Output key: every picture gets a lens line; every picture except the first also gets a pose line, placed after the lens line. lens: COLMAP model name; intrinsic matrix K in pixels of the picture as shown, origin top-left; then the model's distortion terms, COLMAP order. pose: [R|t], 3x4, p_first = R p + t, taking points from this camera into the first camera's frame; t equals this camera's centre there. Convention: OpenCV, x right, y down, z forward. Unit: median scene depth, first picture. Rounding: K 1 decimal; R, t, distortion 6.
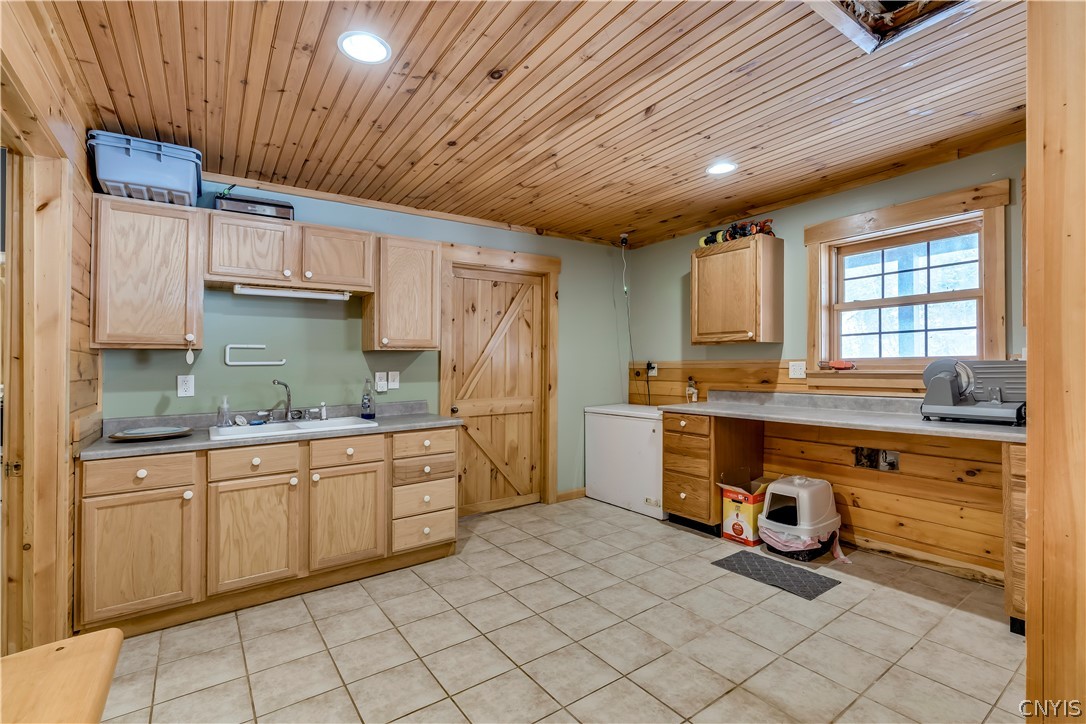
lens RADIAL K [[490.6, 0, 542.0], [0, 490.6, 352.3], [0, 0, 1]] dist [-0.009527, 0.003546]
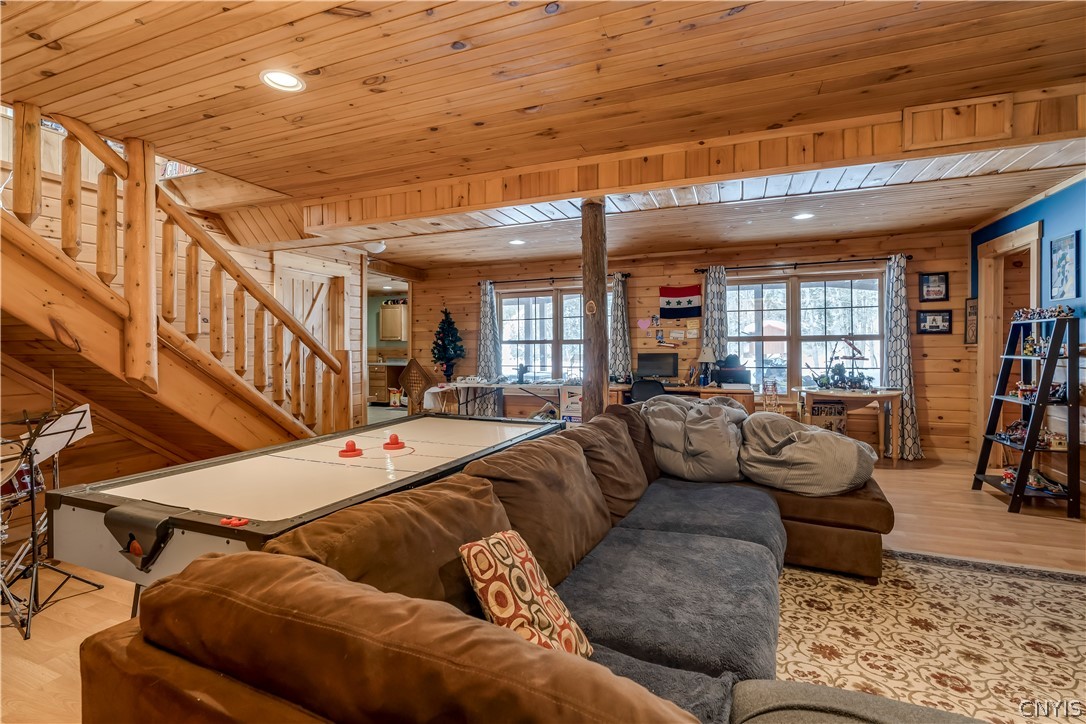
lens RADIAL K [[490.6, 0, 539.8], [0, 490.6, 364.3], [0, 0, 1]] dist [-0.009527, 0.003546]
pose [[0.837438, -0.012830, 0.546382, -0.459314], [-0.011973, 0.999054, 0.041810, -0.009566], [-0.546401, -0.041555, 0.836492, -1.851127]]
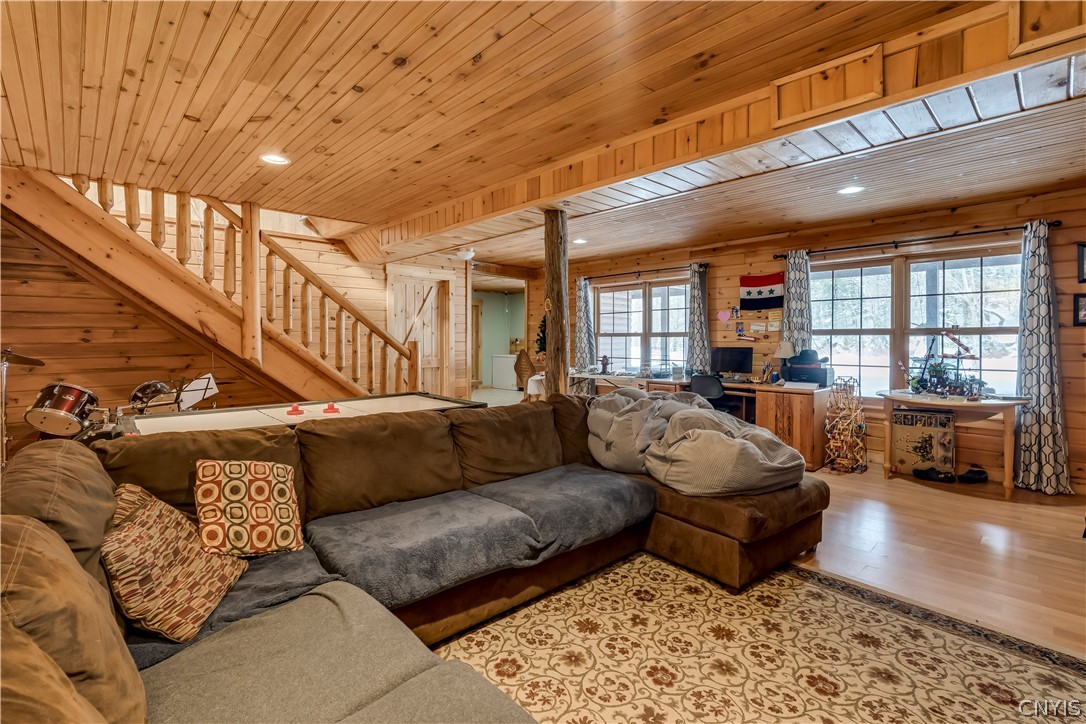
lens RADIAL K [[490.6, 0, 542.6], [0, 490.6, 363.9], [0, 0, 1]] dist [-0.009527, 0.003546]
pose [[0.988707, 0.004486, 0.149794, -0.050338], [-0.014395, 0.997773, 0.065132, -0.022258], [-0.149168, -0.066553, 0.986570, -2.128717]]
